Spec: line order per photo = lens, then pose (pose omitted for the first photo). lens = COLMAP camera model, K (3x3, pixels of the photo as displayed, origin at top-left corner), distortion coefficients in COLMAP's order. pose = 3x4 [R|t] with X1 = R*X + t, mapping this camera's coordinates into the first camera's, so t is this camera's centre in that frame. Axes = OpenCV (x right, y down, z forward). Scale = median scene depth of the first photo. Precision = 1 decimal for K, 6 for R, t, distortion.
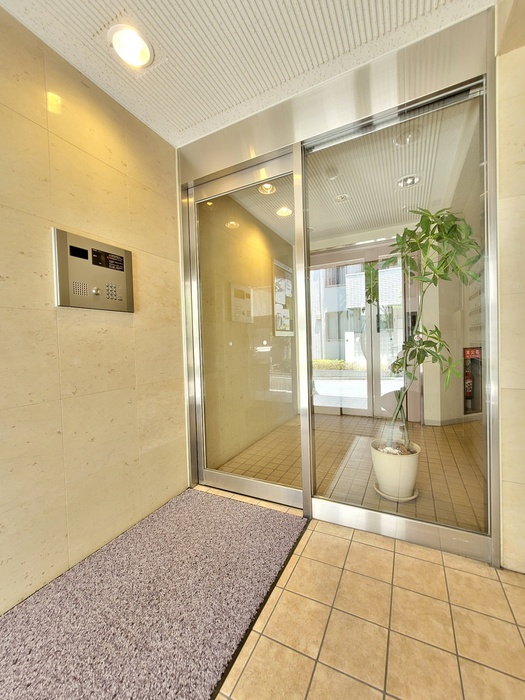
lens RADIAL K [[287.3, 0, 263.2], [0, 287.3, 351.0], [0, 0, 1]] dist [-0.002123, 0.000845]
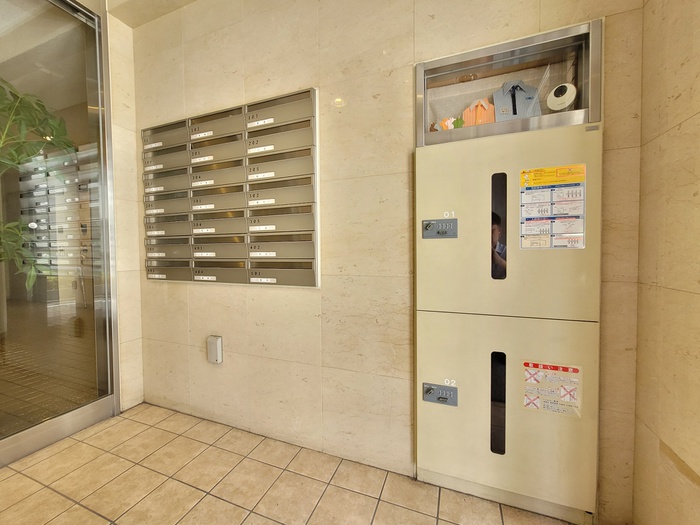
lens RADIAL K [[287.3, 0, 350.1], [0, 287.3, 260.5], [0, 0, 1]] dist [-0.002123, 0.000845]
pose [[-0.092016, -0.000258, 0.995758, -0.661522], [0.037433, 0.999292, 0.003718, 0.139516], [-0.995054, 0.037616, -0.091941, 0.095586]]
